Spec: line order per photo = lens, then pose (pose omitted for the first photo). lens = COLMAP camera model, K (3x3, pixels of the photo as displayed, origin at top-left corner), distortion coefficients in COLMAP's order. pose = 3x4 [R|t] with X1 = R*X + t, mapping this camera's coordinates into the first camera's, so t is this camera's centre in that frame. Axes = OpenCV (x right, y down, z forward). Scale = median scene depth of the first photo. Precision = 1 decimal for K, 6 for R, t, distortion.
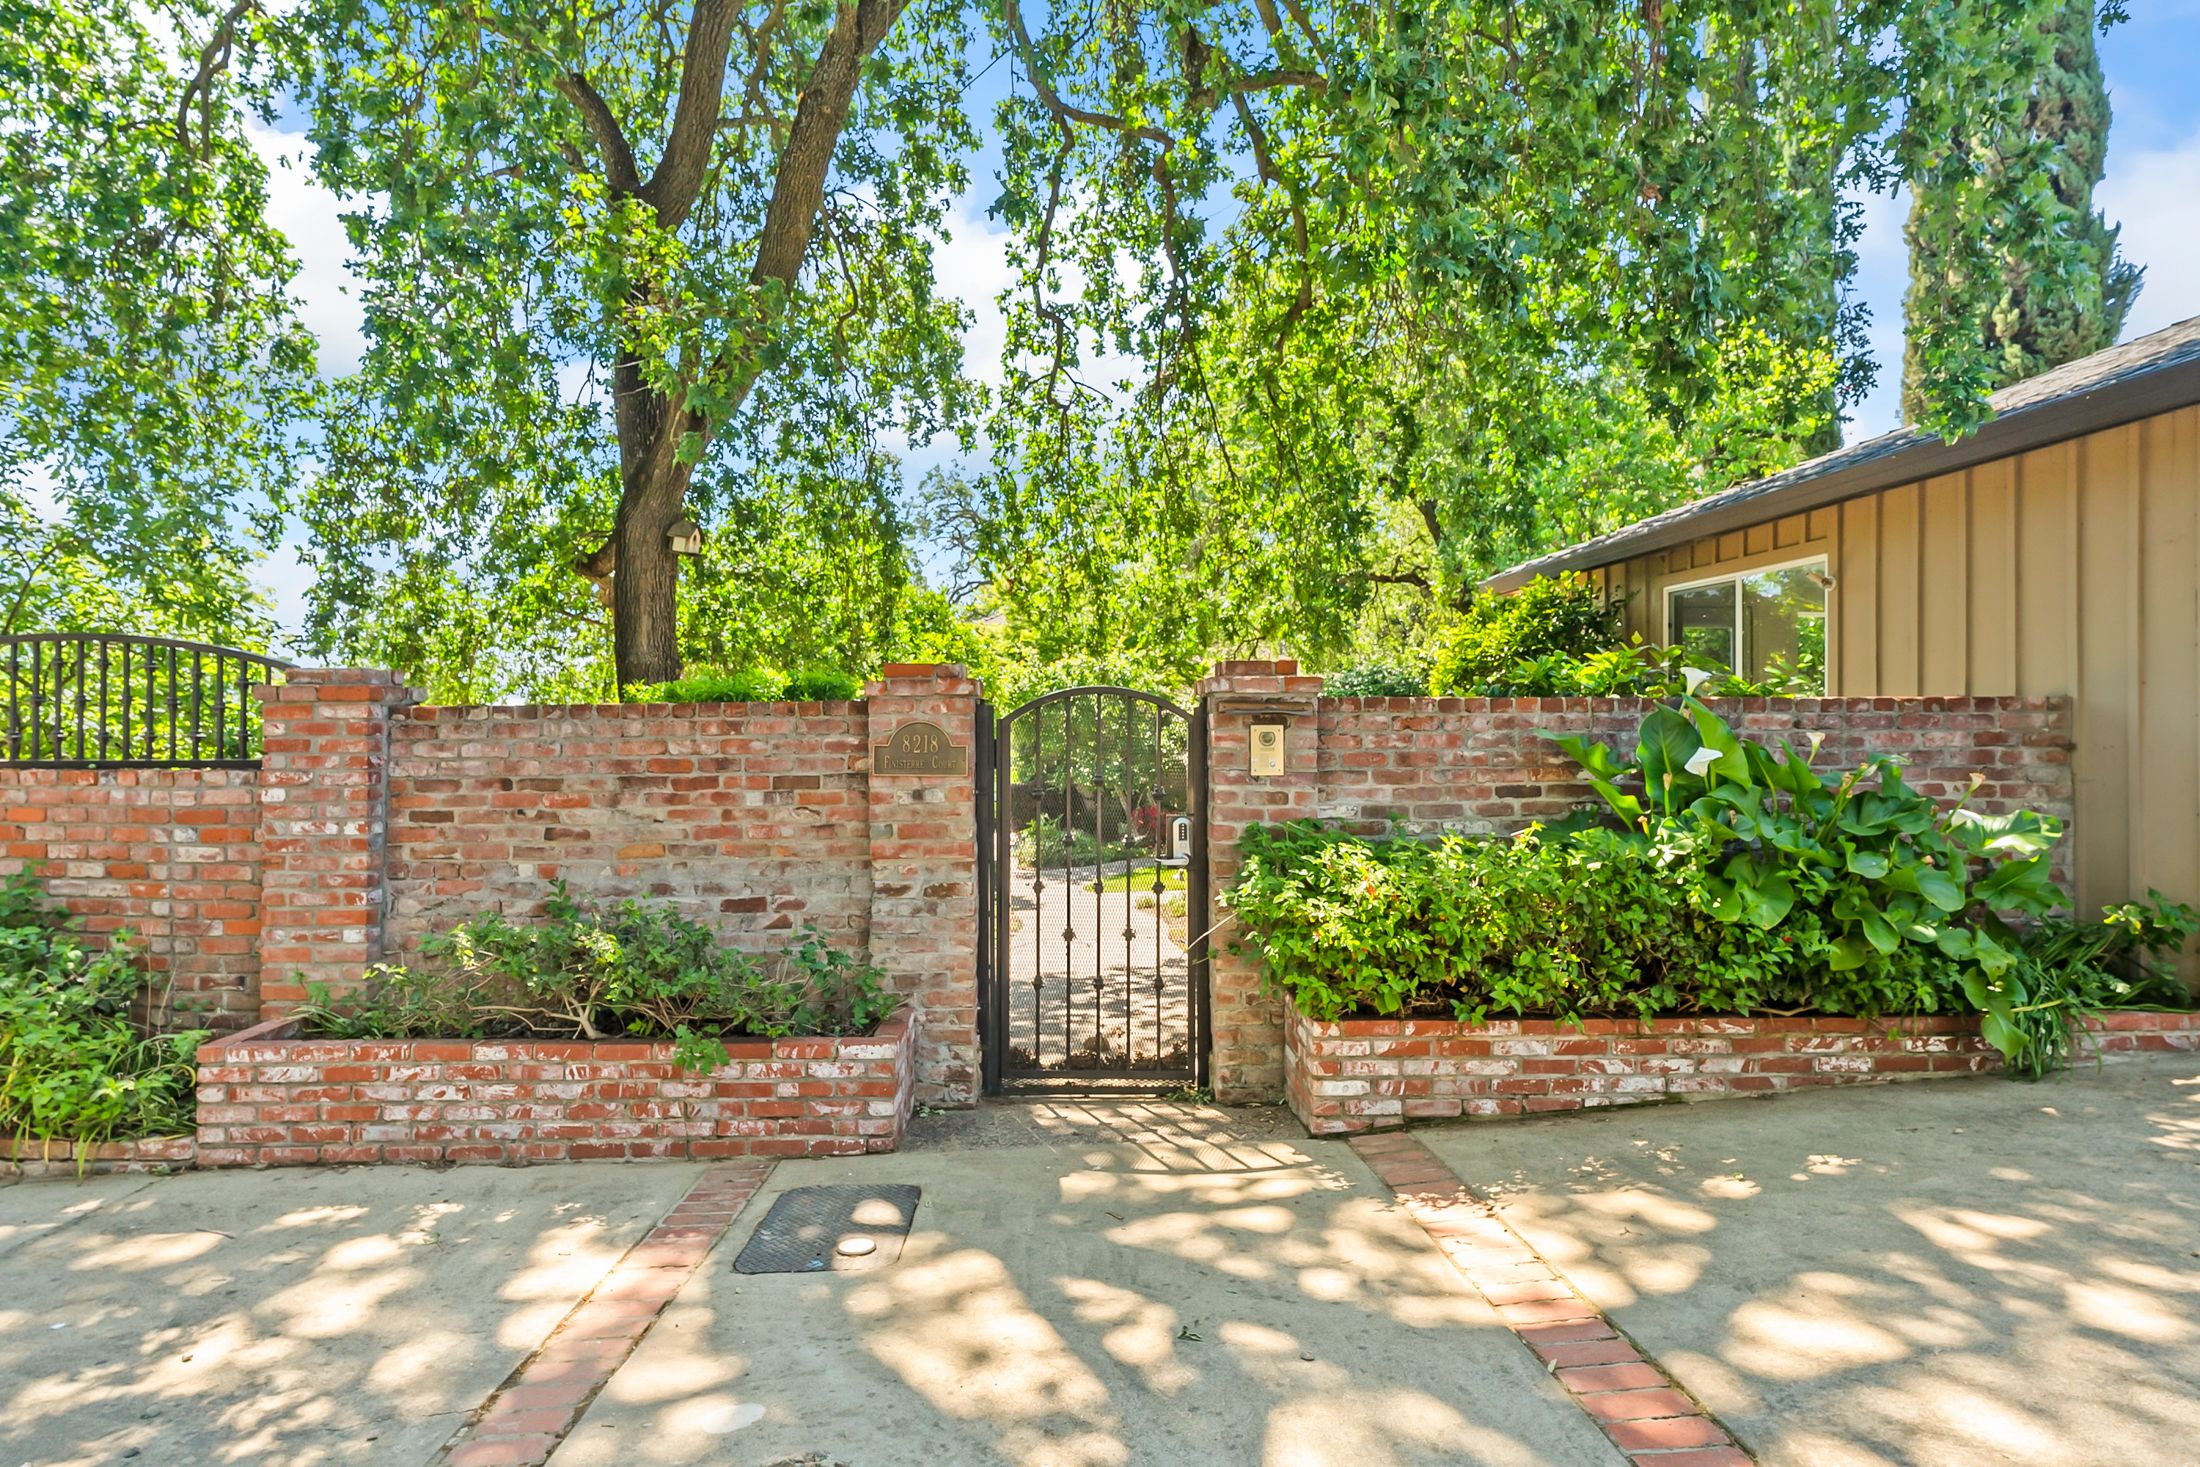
lens RADIAL K [[1189.8, 0, 1094.4], [0, 1189.8, 734.2], [0, 0, 1]] dist [0.003178, -0.002470]
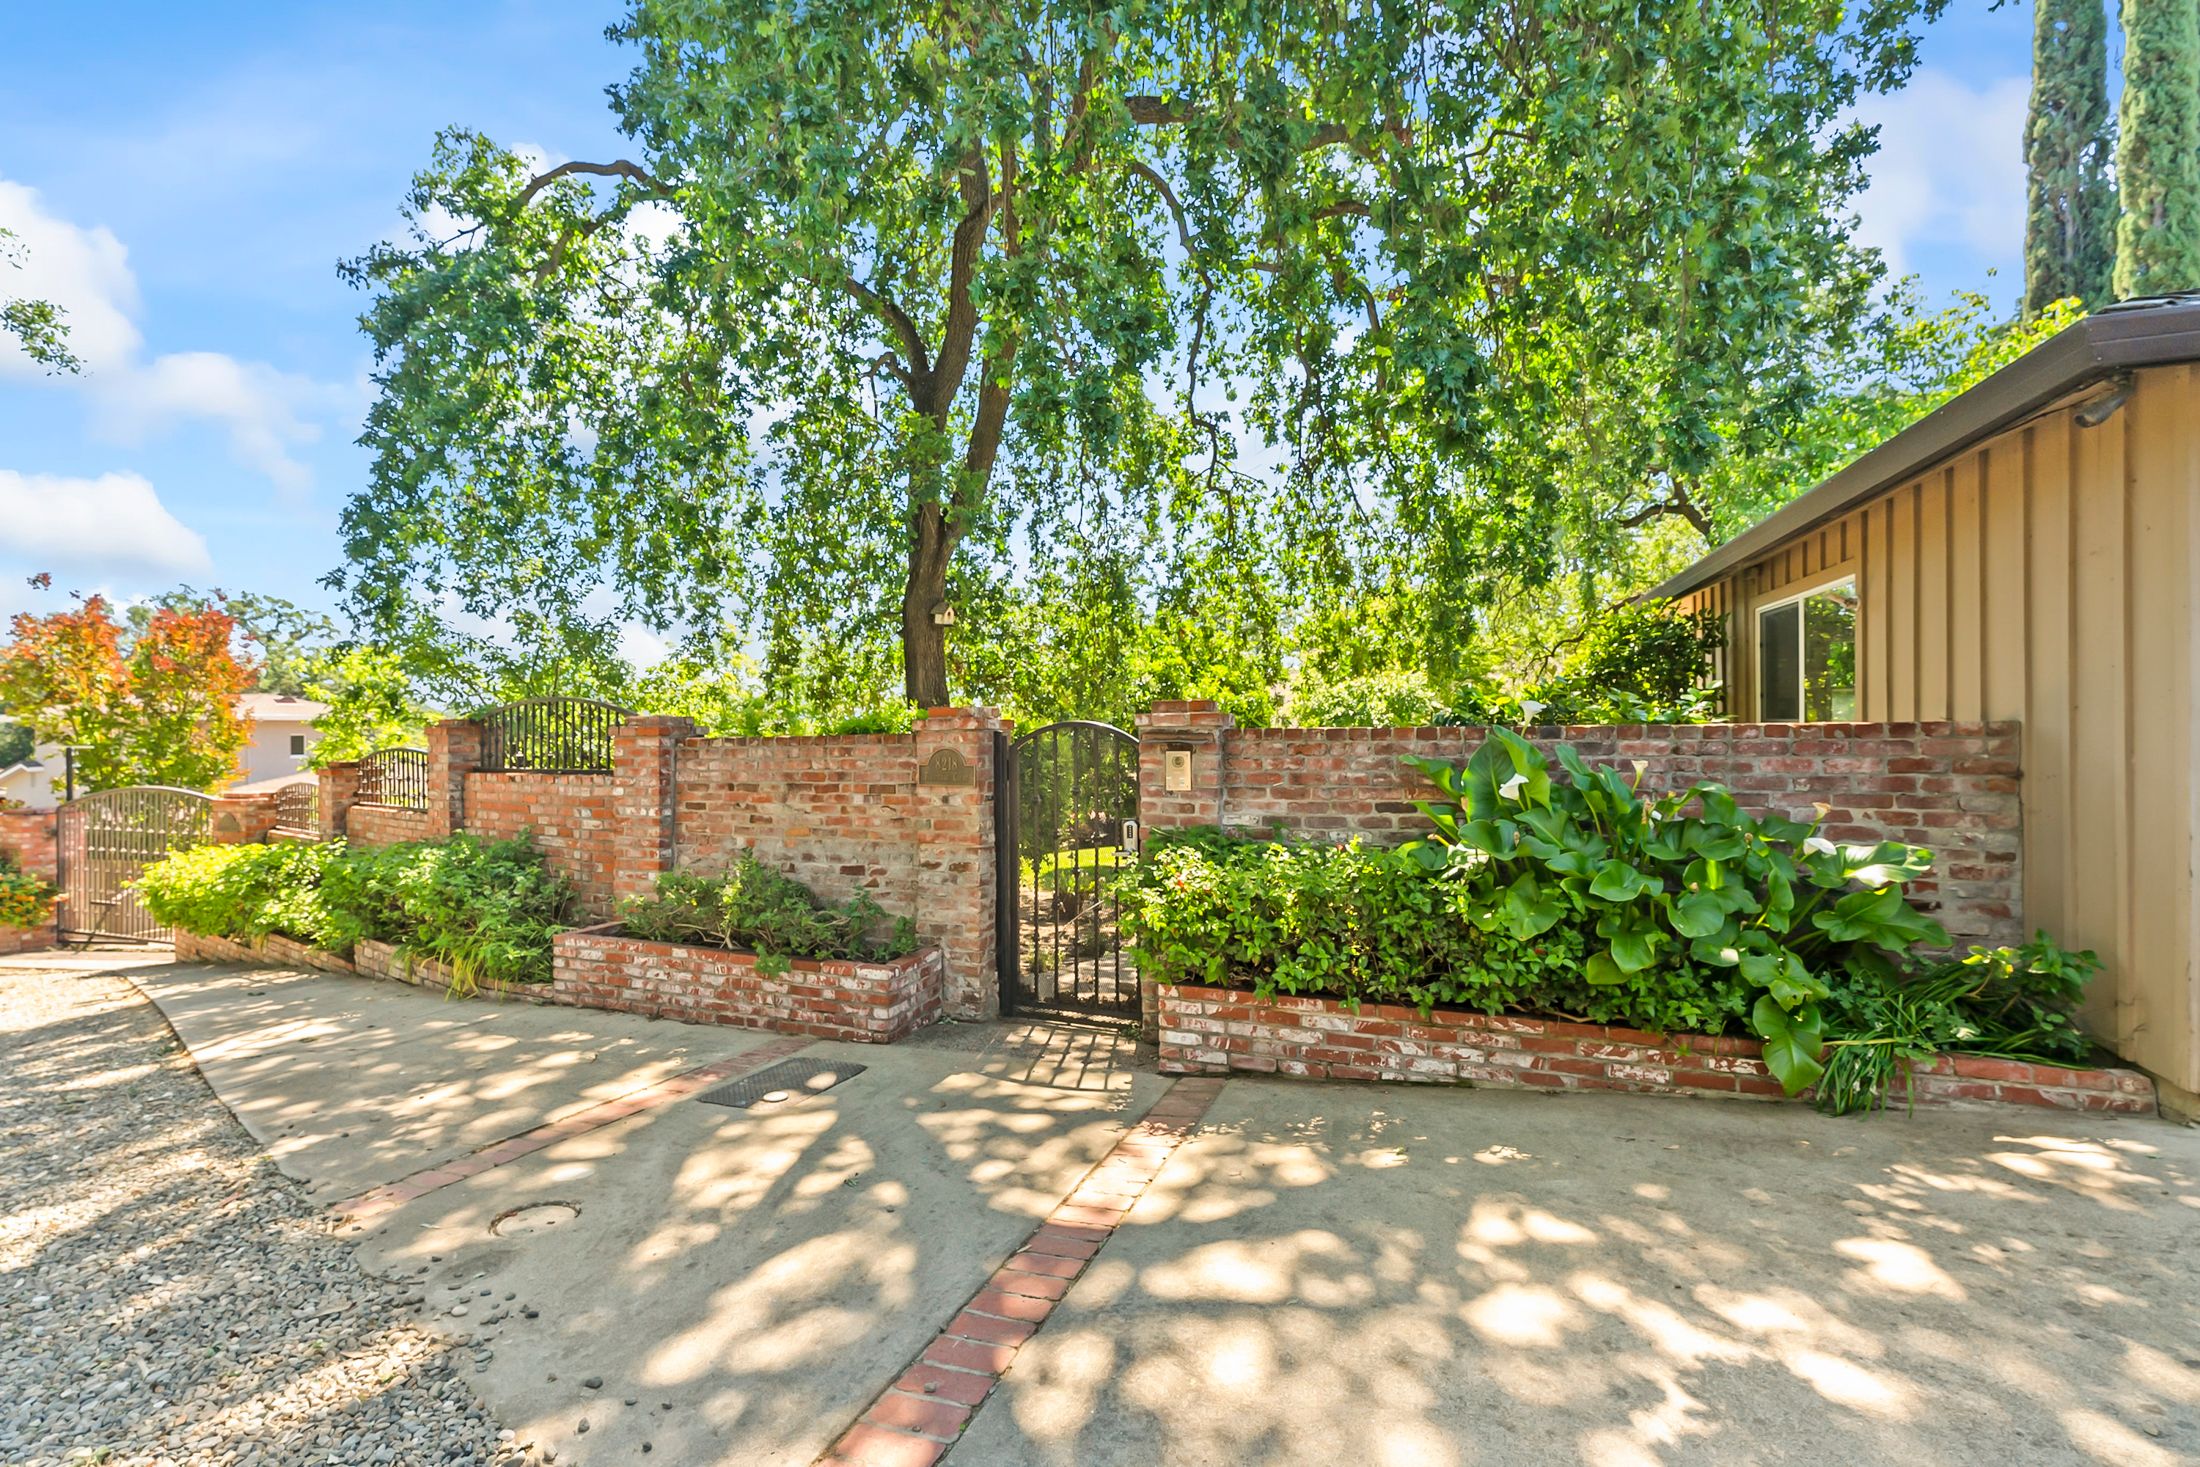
lens RADIAL K [[937.8, 0, 1106.3], [0, 937.8, 743.6], [0, 0, 1]] dist [-0.000515, -0.000231]
pose [[0.920181, -0.000975, -0.391491, 0.523740], [0.004082, 0.999966, 0.007103, -0.025989], [0.391471, -0.008134, 0.920155, 0.044728]]
